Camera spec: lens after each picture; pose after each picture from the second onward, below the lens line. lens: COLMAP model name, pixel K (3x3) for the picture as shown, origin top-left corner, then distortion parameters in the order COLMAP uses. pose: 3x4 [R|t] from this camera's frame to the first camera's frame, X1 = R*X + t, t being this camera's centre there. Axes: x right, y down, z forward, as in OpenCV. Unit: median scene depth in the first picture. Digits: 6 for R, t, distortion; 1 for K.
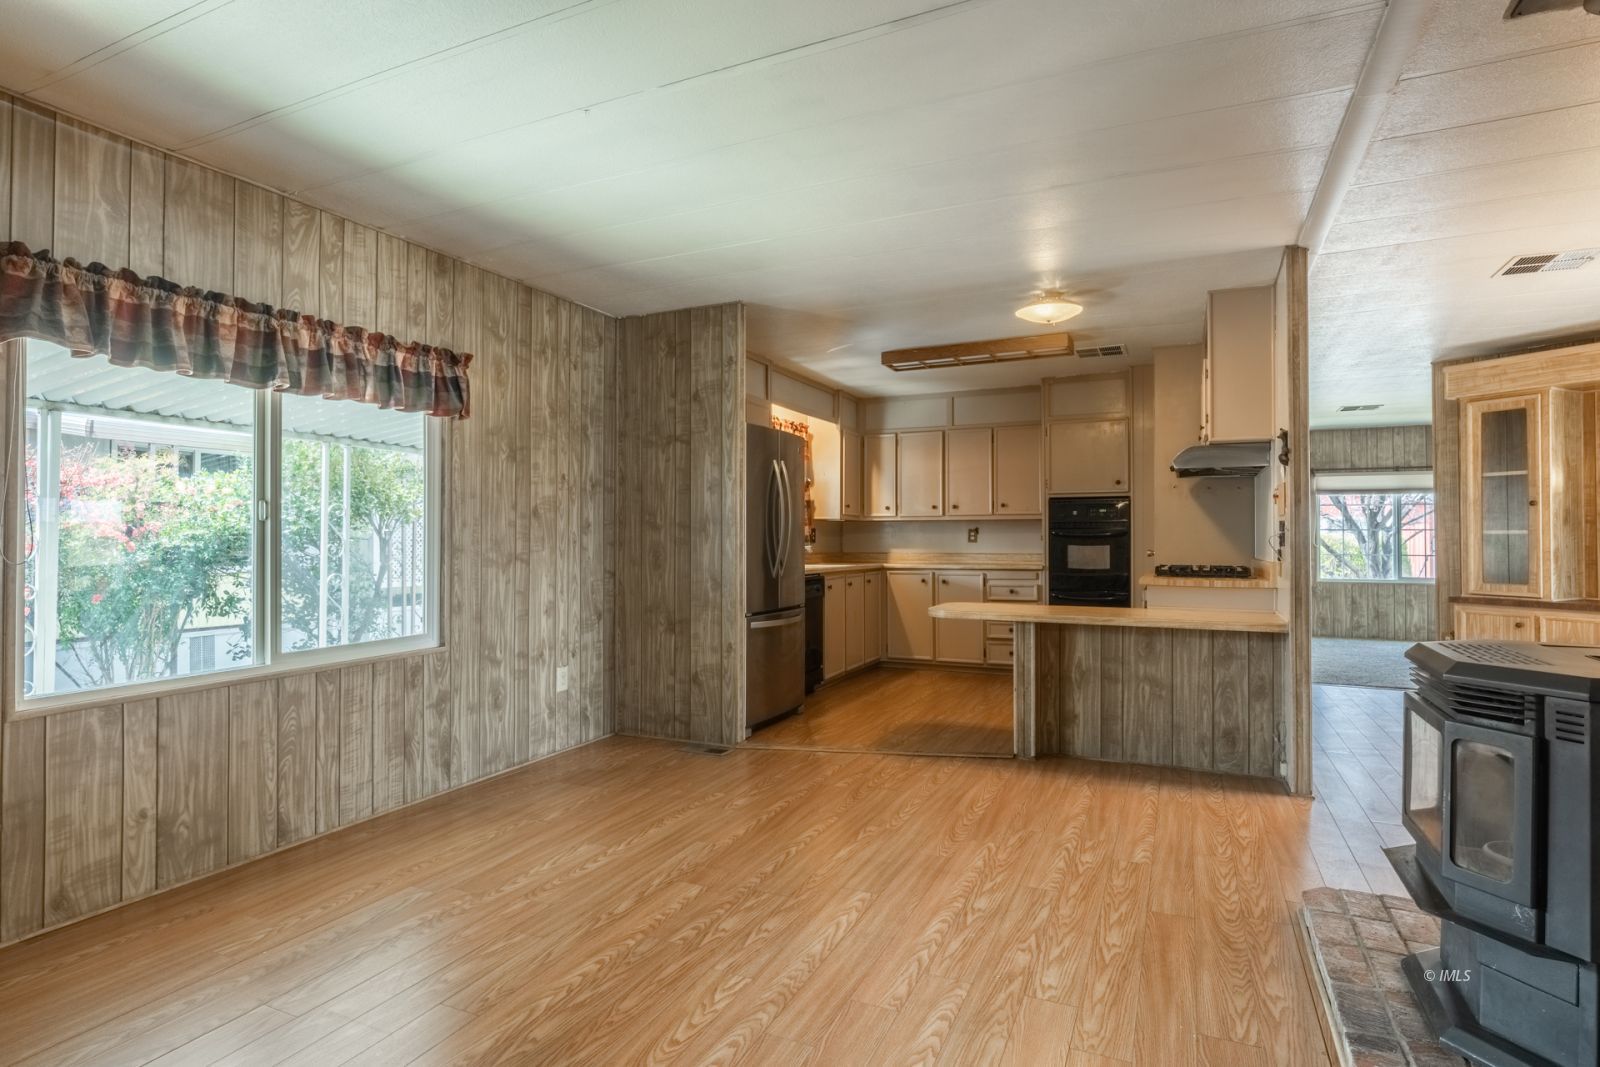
lens RADIAL K [[853.3, 0, 786.7], [0, 853.3, 521.8], [0, 0, 1]] dist [-0.001188, -0.000341]
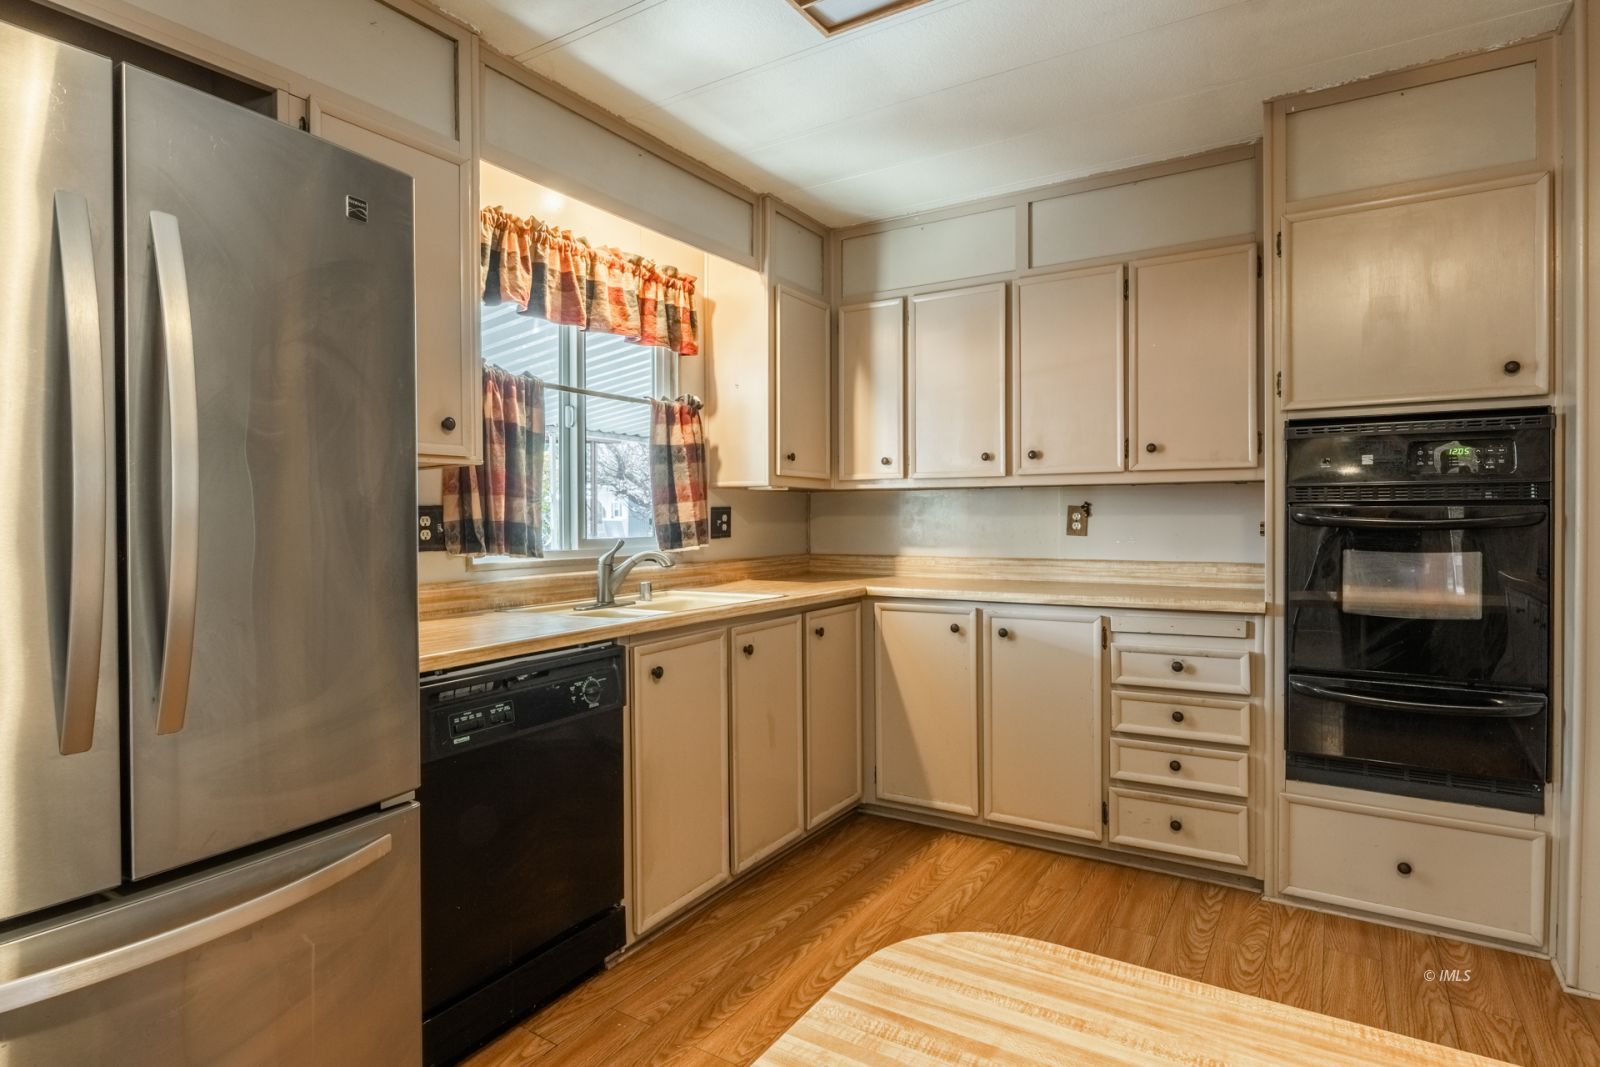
lens RADIAL K [[853.3, 0, 786.7], [0, 853.3, 521.8], [0, 0, 1]] dist [-0.001188, -0.000341]
pose [[0.991659, -0.004455, -0.128815, 0.200448], [0.008297, 0.999536, 0.029306, 0.004187], [0.128625, -0.030131, 0.991235, 0.864711]]
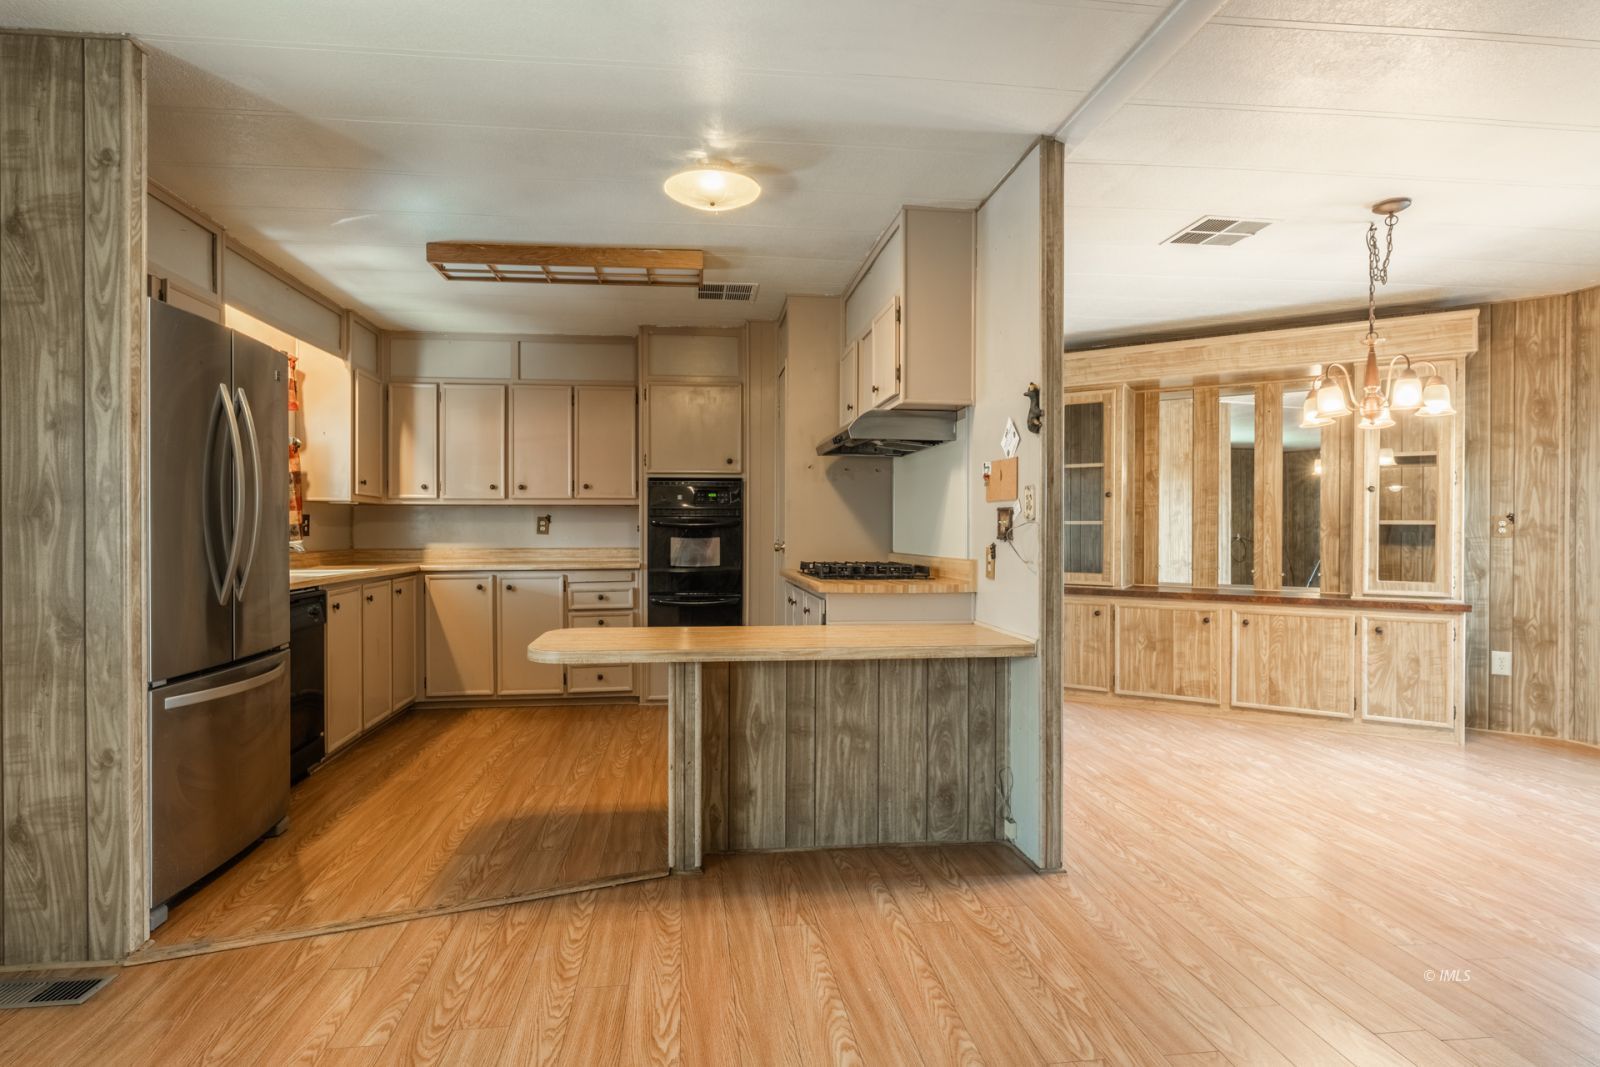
lens RADIAL K [[829.1, 0, 780.5], [0, 829.1, 531.3], [0, 0, 1]] dist [-0.000833, -0.000883]
pose [[0.851396, -0.002833, 0.524515, 0.011526], [-0.009809, 0.999725, 0.021321, 0.005432], [-0.524431, -0.023298, 0.851134, 0.399563]]
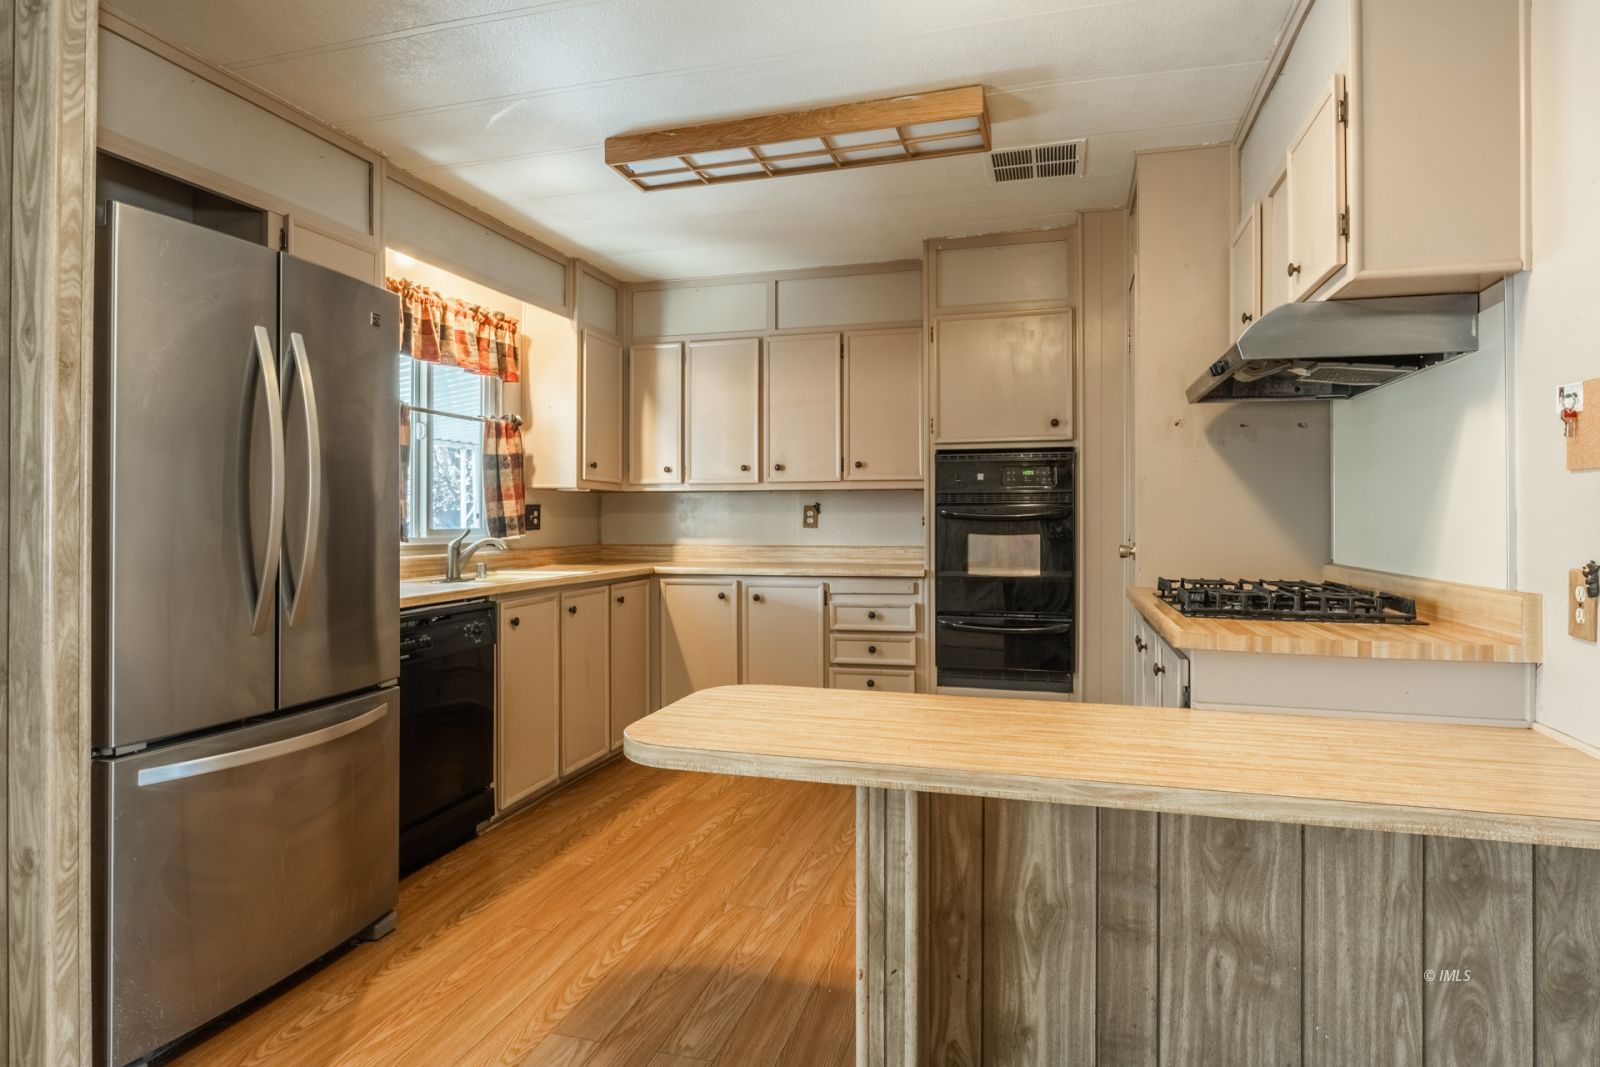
lens RADIAL K [[911.7, 0, 783.0], [0, 911.7, 507.3], [0, 0, 1]] dist [-0.002299, -0.001083]
pose [[0.989259, -0.000360, 0.146170, 0.169569], [-0.001269, 0.999938, 0.011049, 0.004428], [-0.146165, -0.011115, 0.989198, 0.595087]]
